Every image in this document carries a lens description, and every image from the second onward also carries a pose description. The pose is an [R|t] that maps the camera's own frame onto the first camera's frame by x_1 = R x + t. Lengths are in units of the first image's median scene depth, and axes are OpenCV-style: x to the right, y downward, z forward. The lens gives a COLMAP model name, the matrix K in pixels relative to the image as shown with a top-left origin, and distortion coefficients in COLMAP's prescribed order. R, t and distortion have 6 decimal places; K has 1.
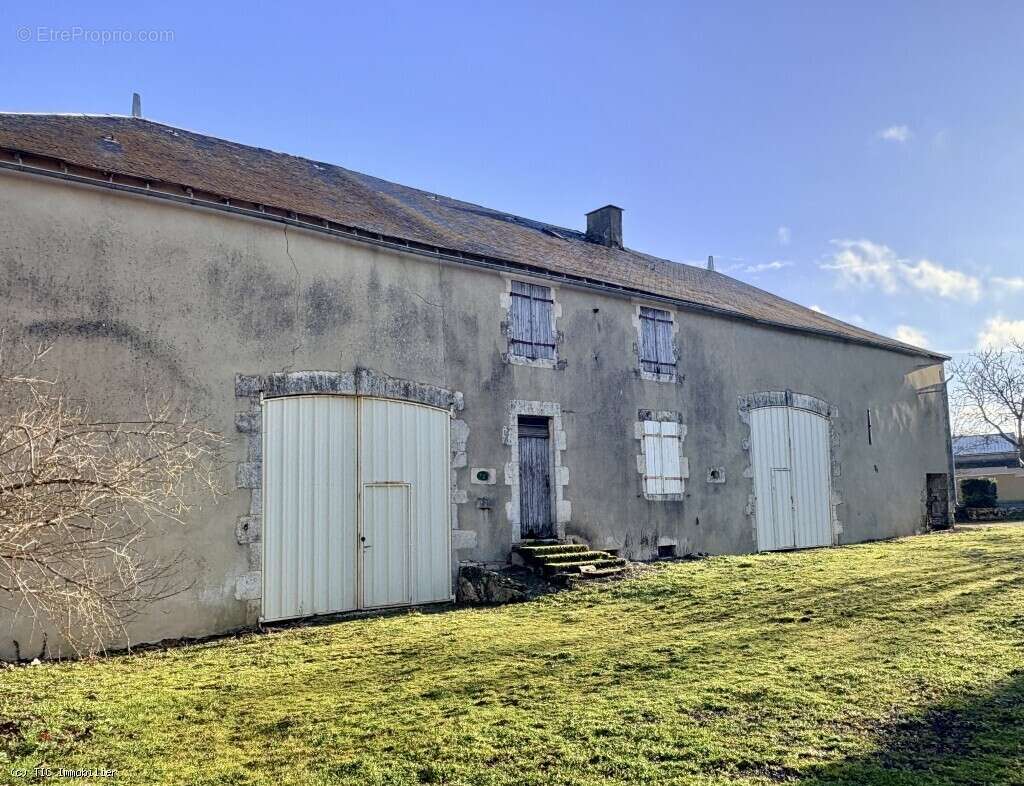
lens RADIAL K [[766.4, 0, 512.1], [0, 766.4, 422.6], [0, 0, 1]] dist [-0.001588, -0.000368]
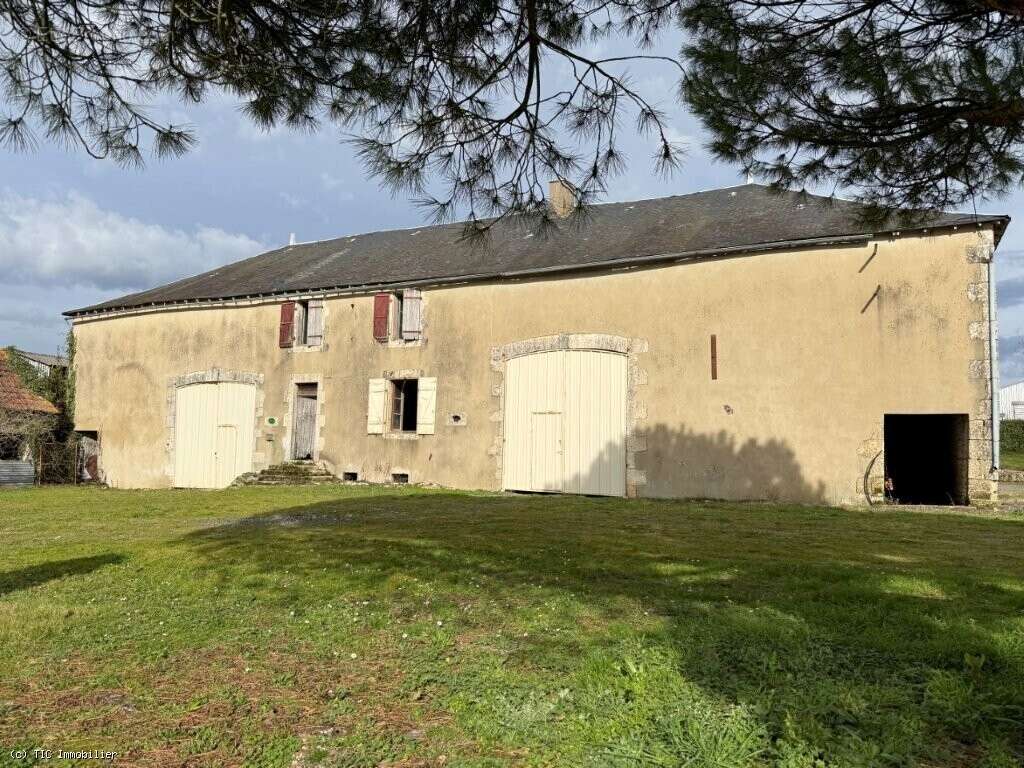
lens RADIAL K [[730.3, 0, 510.5], [0, 730.3, 386.0], [0, 0, 1]] dist [0.154479, -0.269833]
pose [[0.446573, -0.051708, -0.893252, 1.457623], [0.061691, 0.997732, -0.026914, 0.059335], [0.892618, -0.043086, 0.448750, 0.639260]]
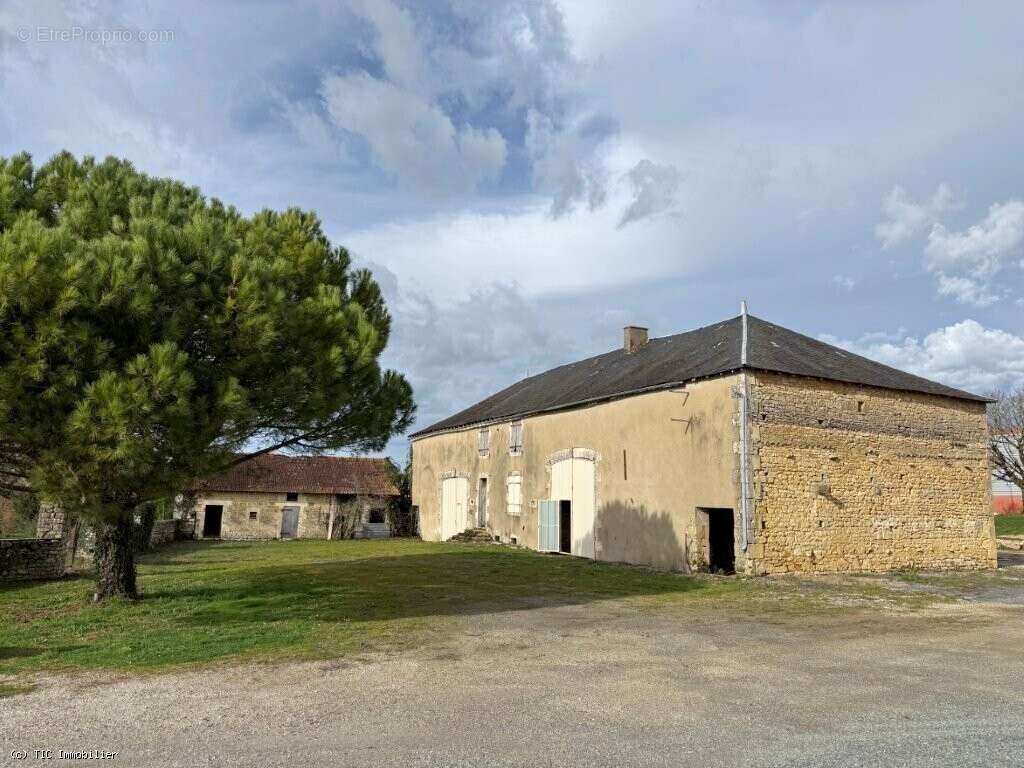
lens RADIAL K [[703.6, 0, 514.9], [0, 703.6, 384.4], [0, 0, 1]] dist [0.145686, -0.239723]
pose [[-0.183846, -0.135616, -0.973555, 2.171396], [0.087469, 0.984250, -0.153624, 0.049704], [0.979056, -0.113399, -0.169088, 1.420213]]
